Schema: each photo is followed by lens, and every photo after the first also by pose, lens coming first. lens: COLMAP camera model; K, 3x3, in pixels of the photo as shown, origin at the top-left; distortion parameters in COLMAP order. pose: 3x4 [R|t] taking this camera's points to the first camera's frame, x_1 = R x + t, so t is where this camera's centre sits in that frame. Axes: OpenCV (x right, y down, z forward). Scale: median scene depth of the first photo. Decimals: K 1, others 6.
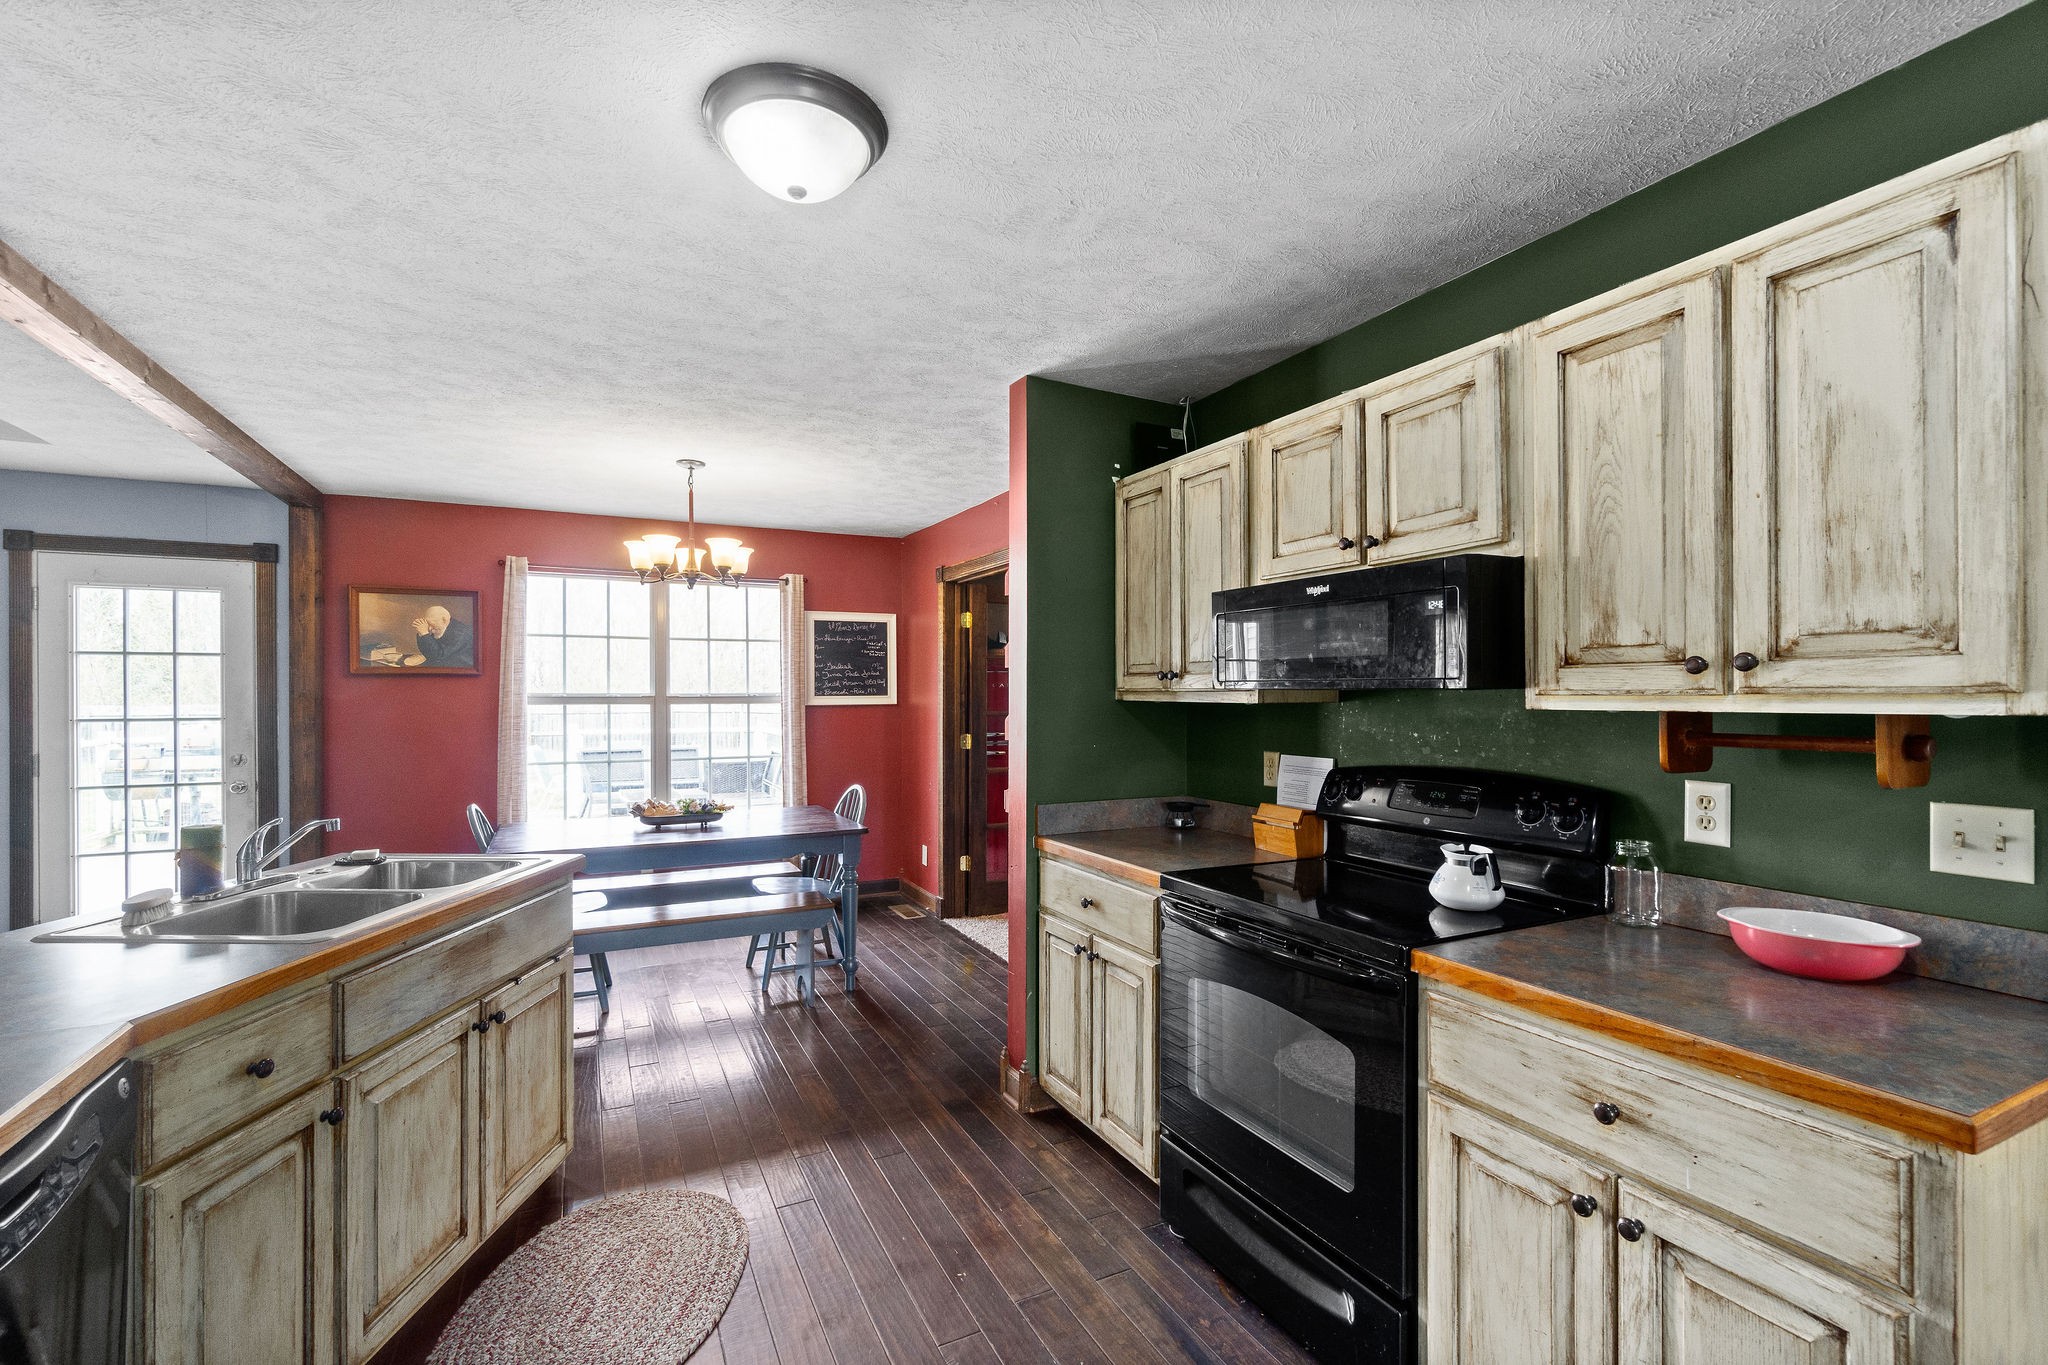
lens RADIAL K [[898.2, 0, 1020.8], [0, 898.2, 687.1], [0, 0, 1]] dist [-0.002643, -0.000409]
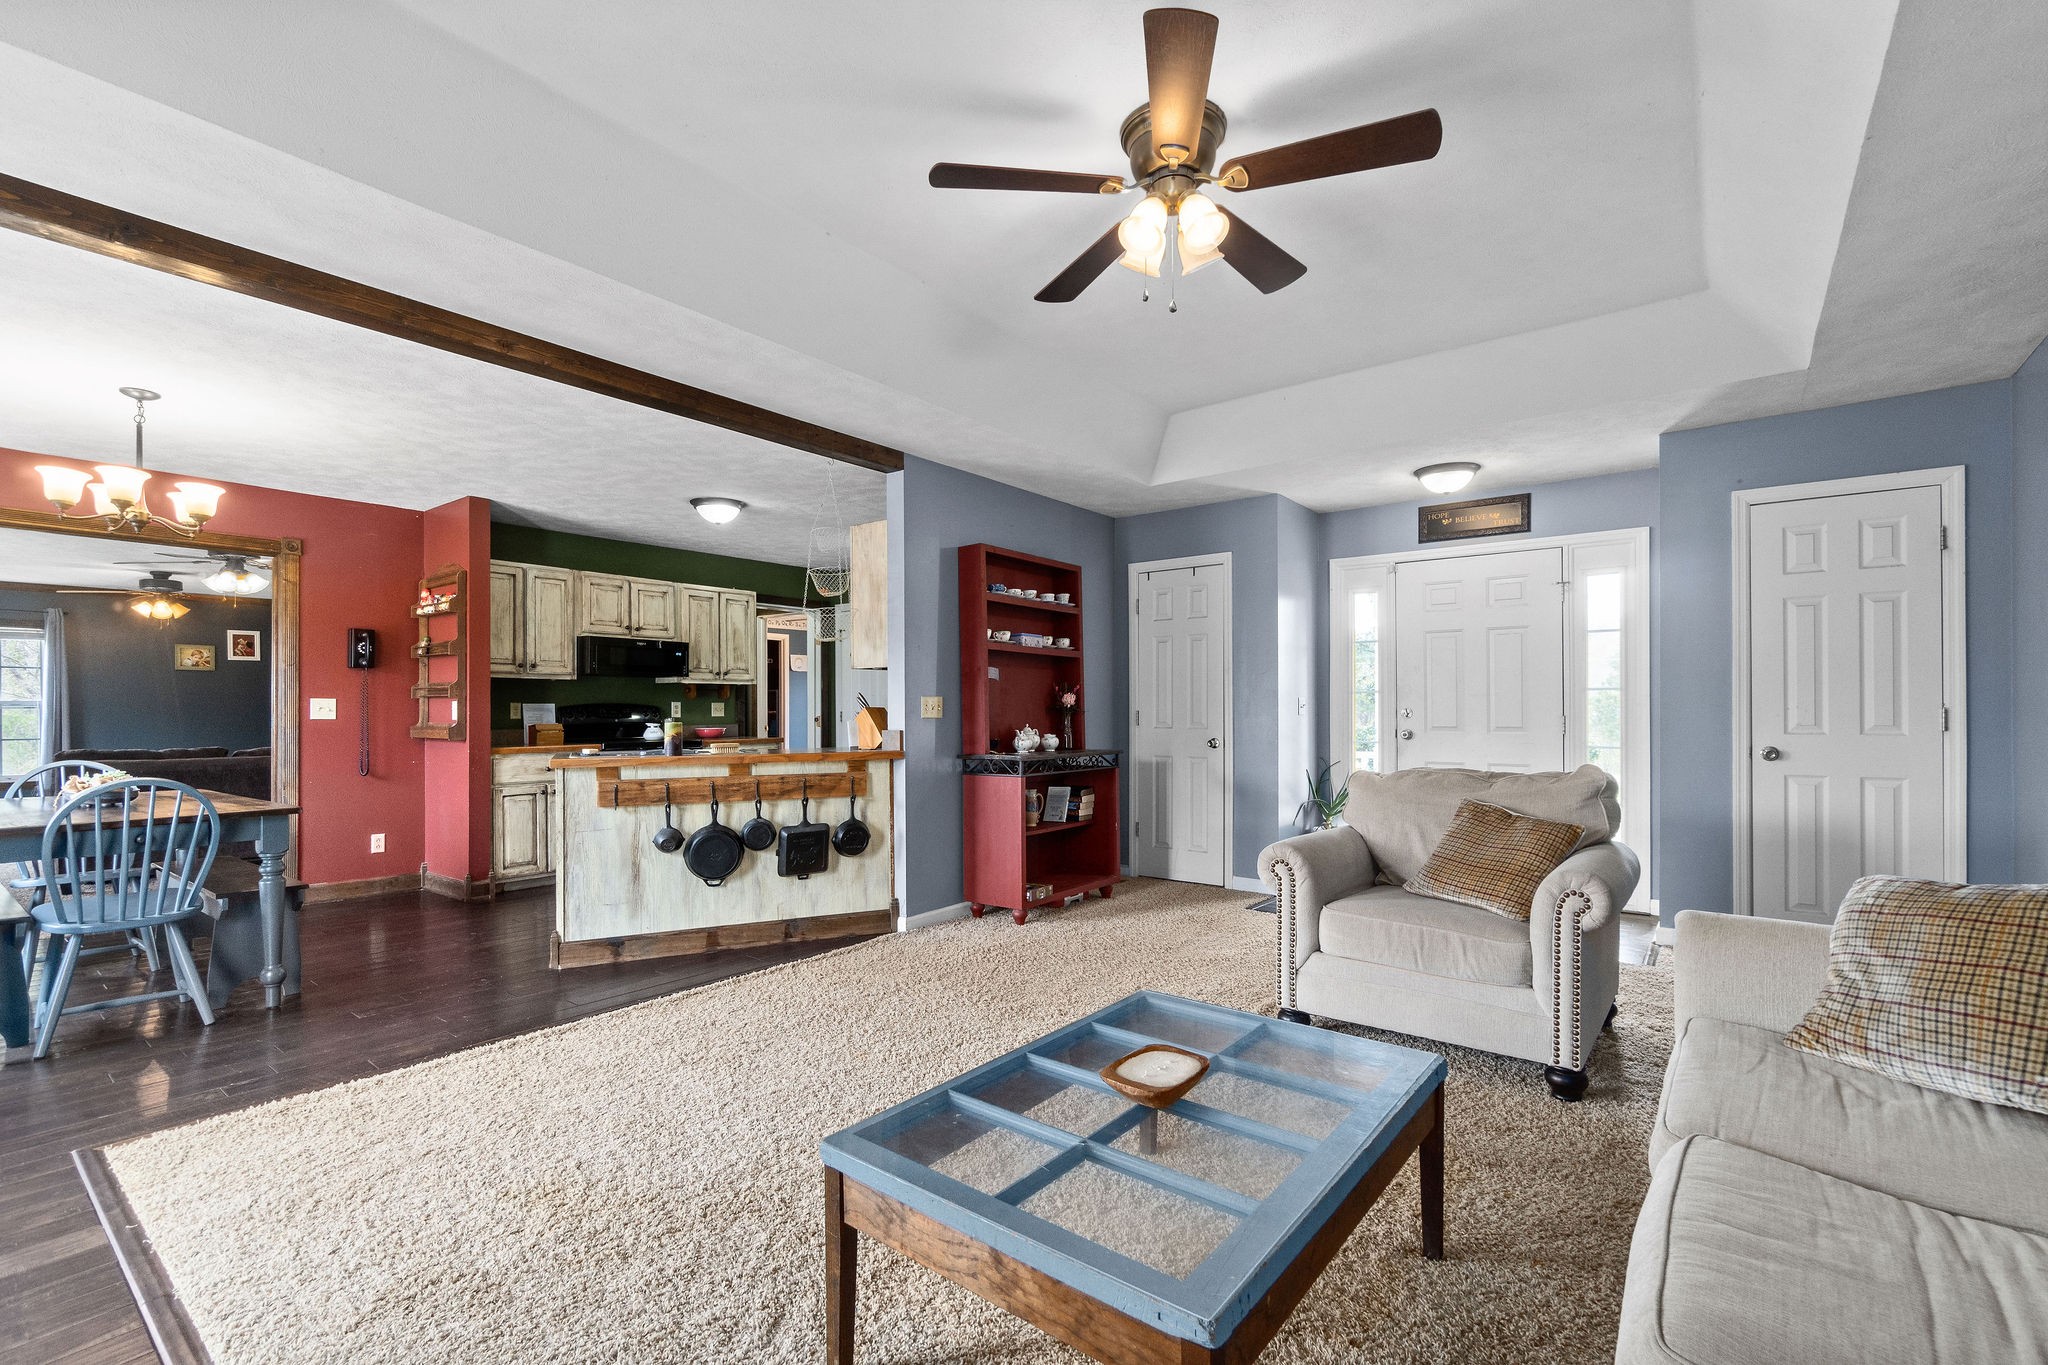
lens RADIAL K [[915.0, 0, 1011.2], [0, 915.0, 714.5], [0, 0, 1]] dist [-0.003487, -0.000496]
pose [[-0.428041, -0.000070, 0.903759, -1.386665], [-0.001778, 0.999998, -0.000765, 0.062035], [-0.903758, -0.001934, -0.428040, 0.535742]]
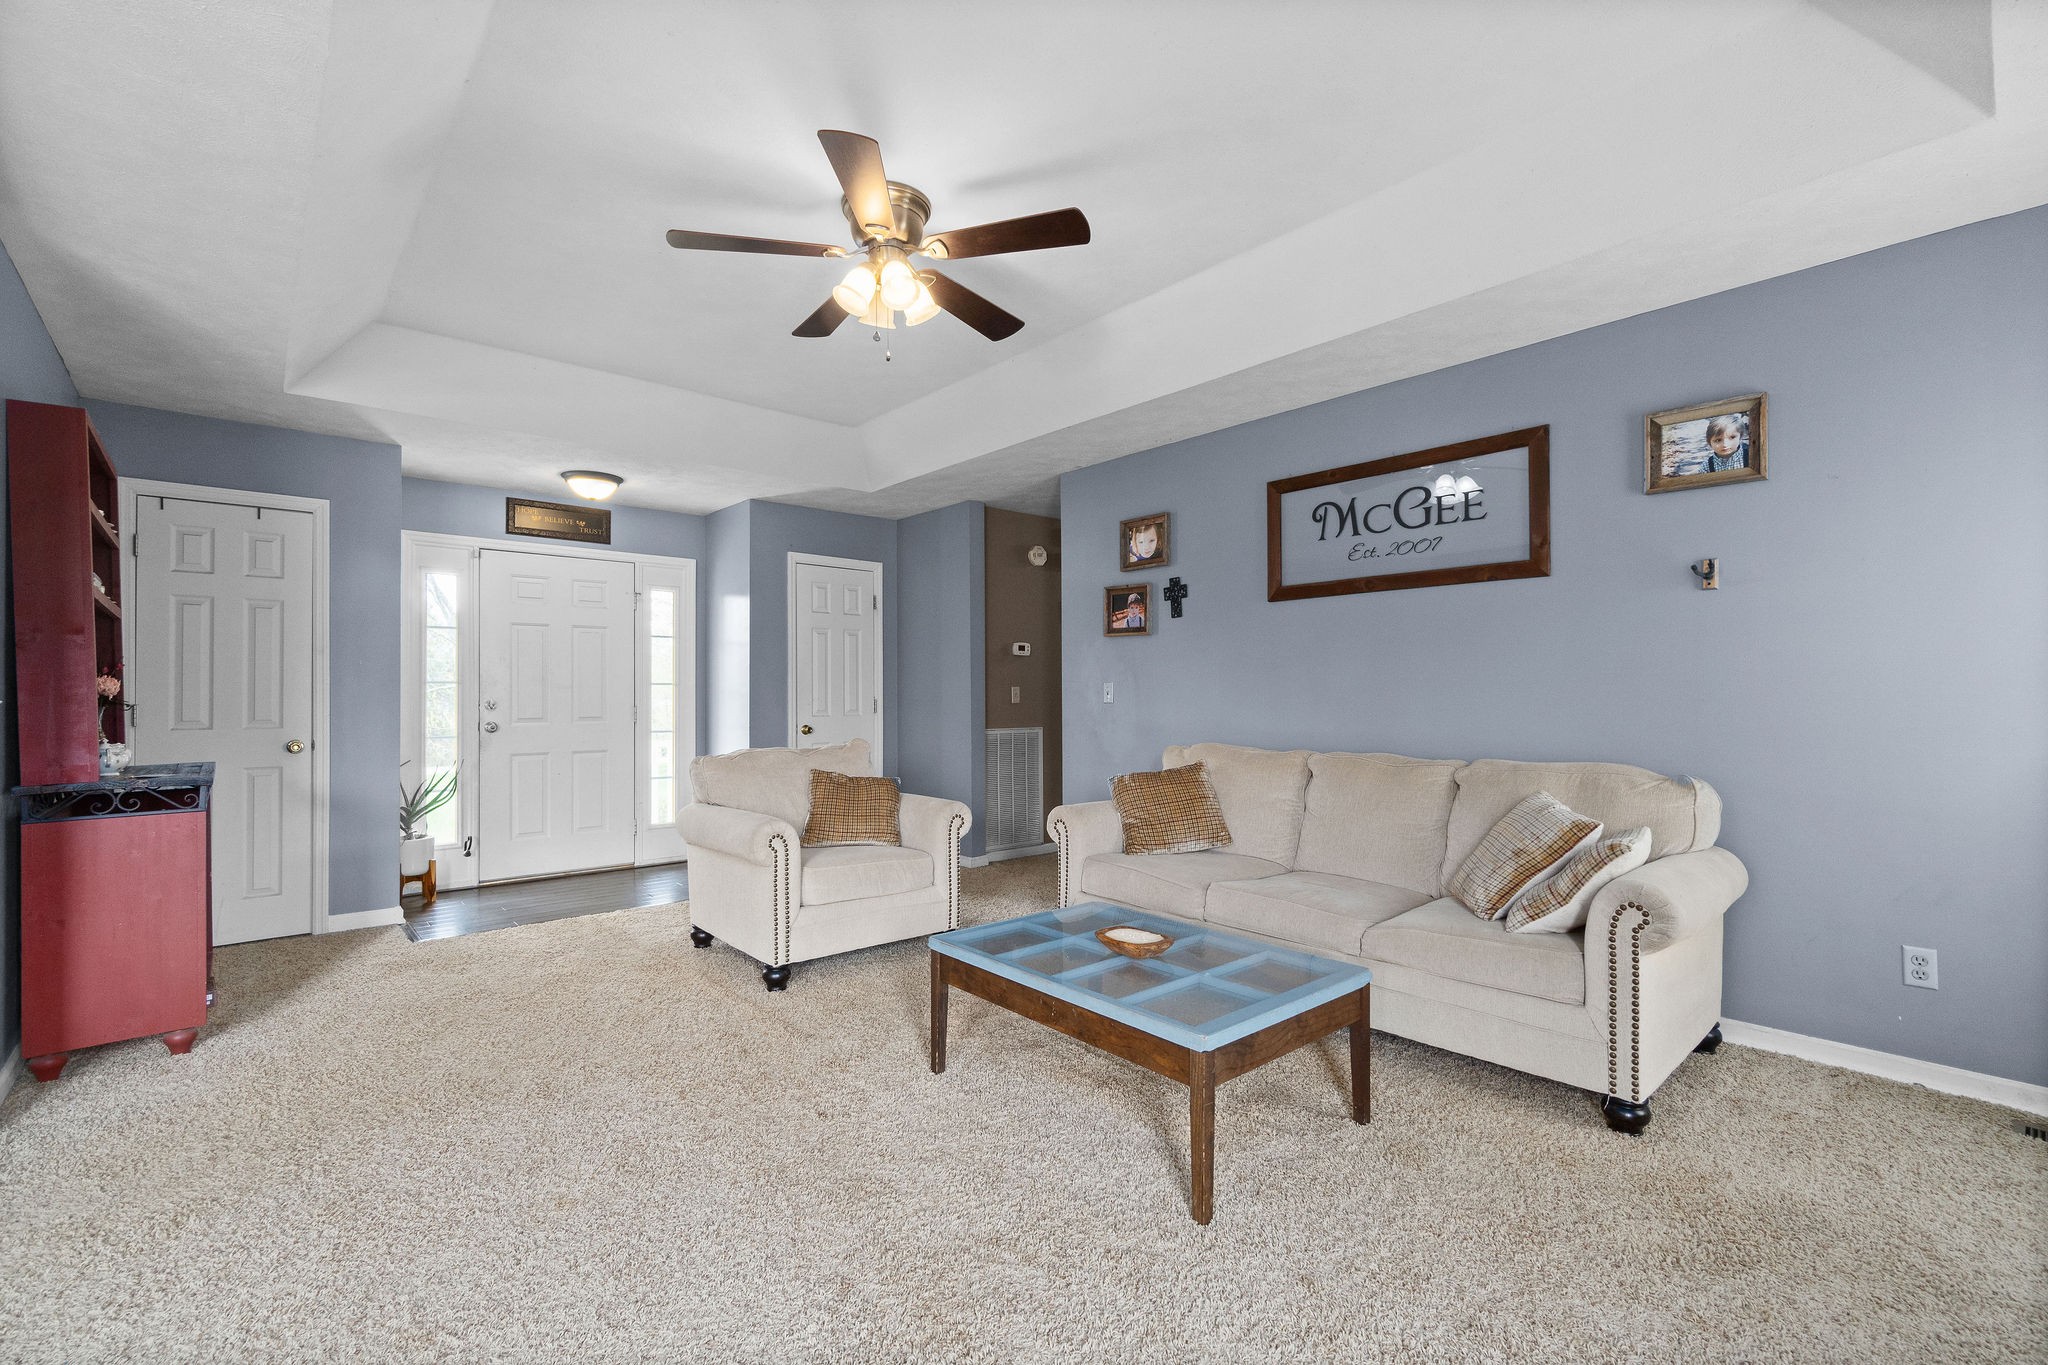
lens RADIAL K [[898.2, 0, 1020.8], [0, 898.2, 687.1], [0, 0, 1]] dist [-0.002643, -0.000409]
pose [[-0.963491, 0.003698, -0.267714, -0.855819], [0.008710, 0.999808, -0.017535, 0.061413], [0.267598, -0.019226, -0.963339, 0.838993]]
